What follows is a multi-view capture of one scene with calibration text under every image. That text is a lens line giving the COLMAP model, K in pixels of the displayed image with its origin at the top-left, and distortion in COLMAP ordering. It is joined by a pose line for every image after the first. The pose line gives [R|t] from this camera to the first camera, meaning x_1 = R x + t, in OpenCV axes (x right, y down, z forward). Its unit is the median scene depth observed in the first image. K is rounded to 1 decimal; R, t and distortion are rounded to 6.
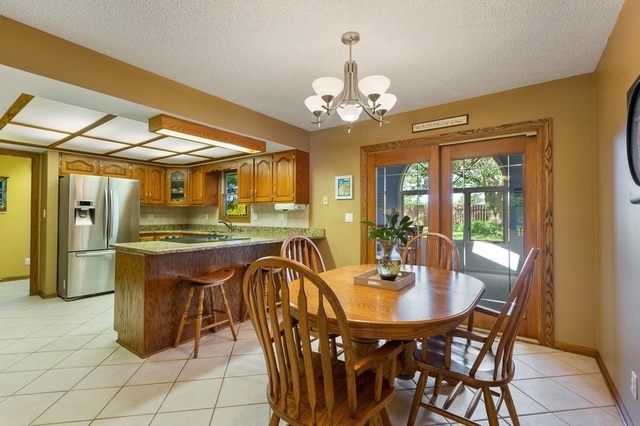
lens RADIAL K [[290.7, 0, 318.6], [0, 290.7, 209.8], [0, 0, 1]] dist [-0.000364, -0.001046]
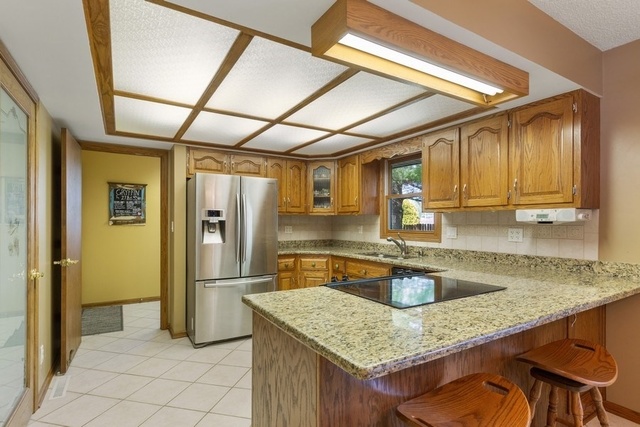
lens RADIAL K [[323.6, 0, 316.1], [0, 323.6, 224.1], [0, 0, 1]] dist [-0.000942, -0.001223]
pose [[0.921307, 0.001548, -0.388833, -0.236284], [0.007224, 0.999751, 0.021095, -0.009408], [0.388769, -0.022243, 0.921067, 0.327626]]
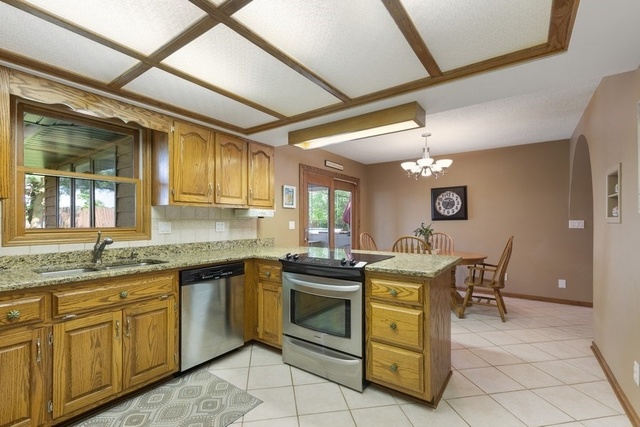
lens RADIAL K [[290.7, 0, 316.0], [0, 290.7, 218.9], [0, 0, 1]] dist [-0.000364, -0.001046]
pose [[-0.002794, 0.003604, 0.999990, -0.840910], [-0.018319, 0.999826, -0.003655, 0.004731], [-0.999828, -0.018329, -0.002727, 0.781048]]
